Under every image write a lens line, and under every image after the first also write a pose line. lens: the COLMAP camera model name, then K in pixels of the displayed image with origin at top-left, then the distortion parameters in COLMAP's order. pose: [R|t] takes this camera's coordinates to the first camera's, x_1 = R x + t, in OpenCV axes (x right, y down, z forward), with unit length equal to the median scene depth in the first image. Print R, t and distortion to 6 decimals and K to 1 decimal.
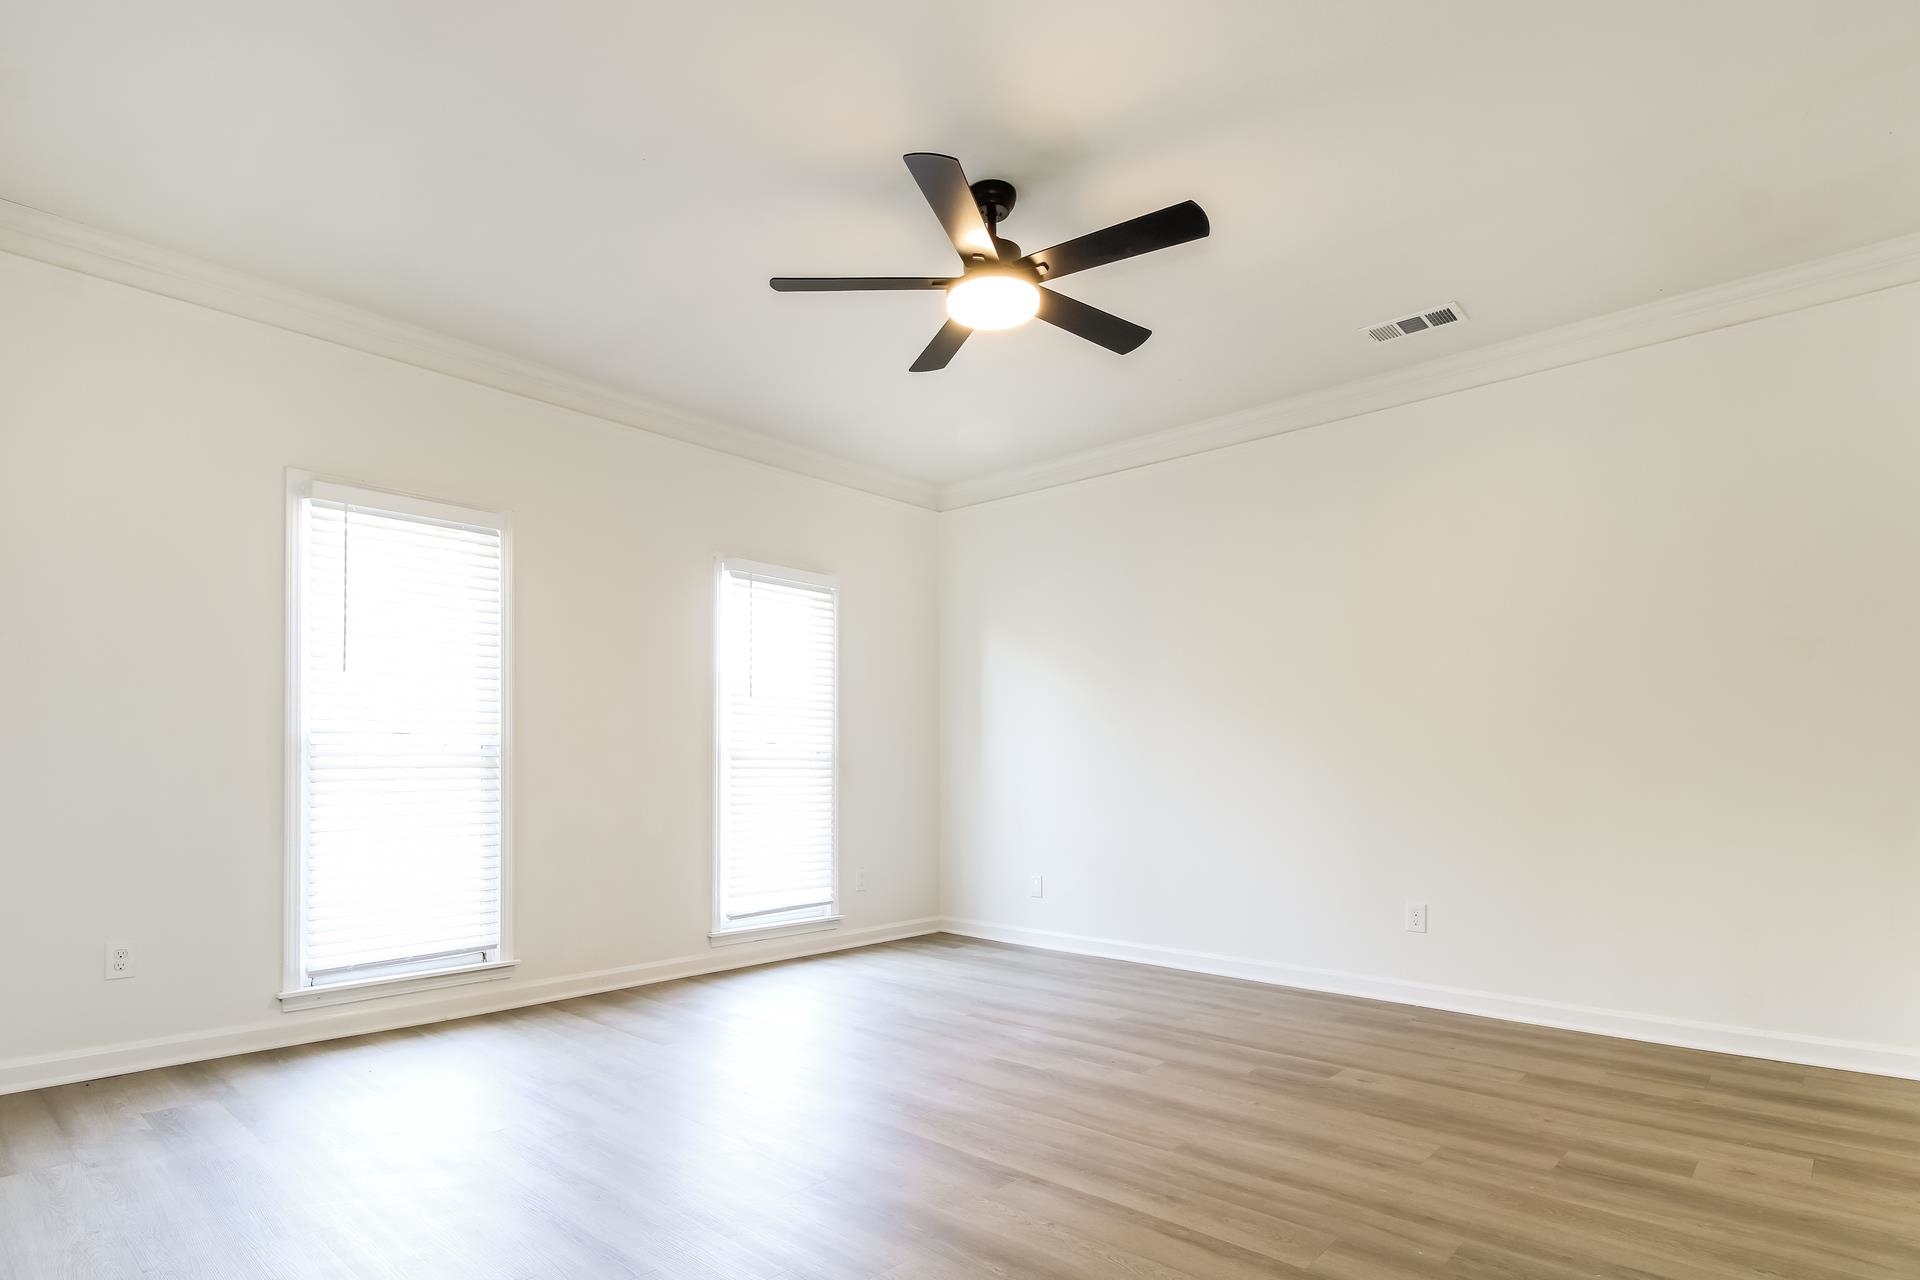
lens RADIAL K [[990.2, 0, 982.6], [0, 990.2, 758.0], [0, 0, 1]] dist [0.001511, 0.000413]
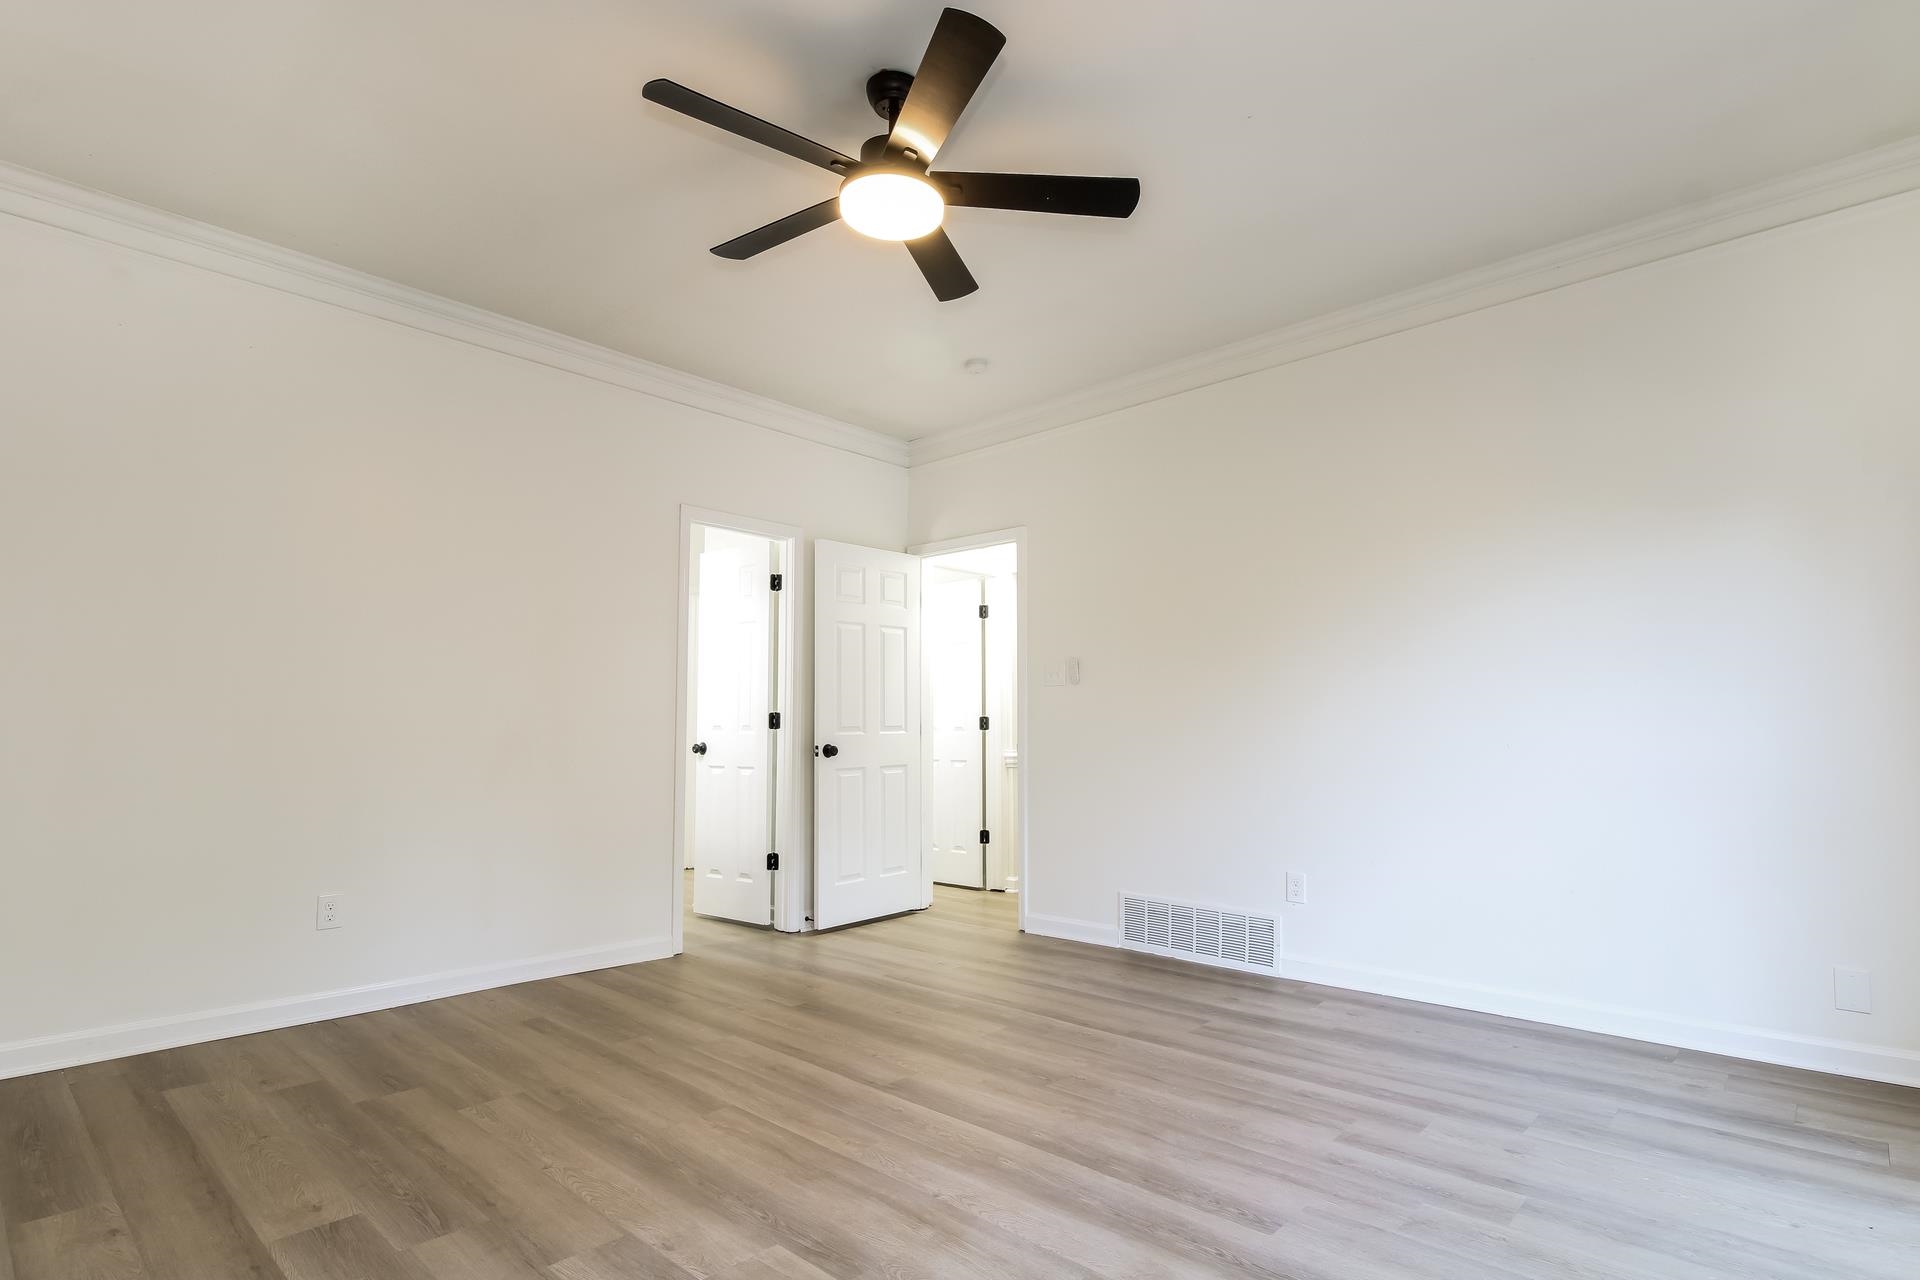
lens RADIAL K [[990.2, 0, 982.6], [0, 990.2, 758.0], [0, 0, 1]] dist [0.001511, 0.000413]
pose [[-0.999943, 0.000191, 0.010712, -0.085842], [0.000325, 0.999922, 0.012475, 0.017604], [-0.010709, 0.012478, -0.999865, 1.993391]]
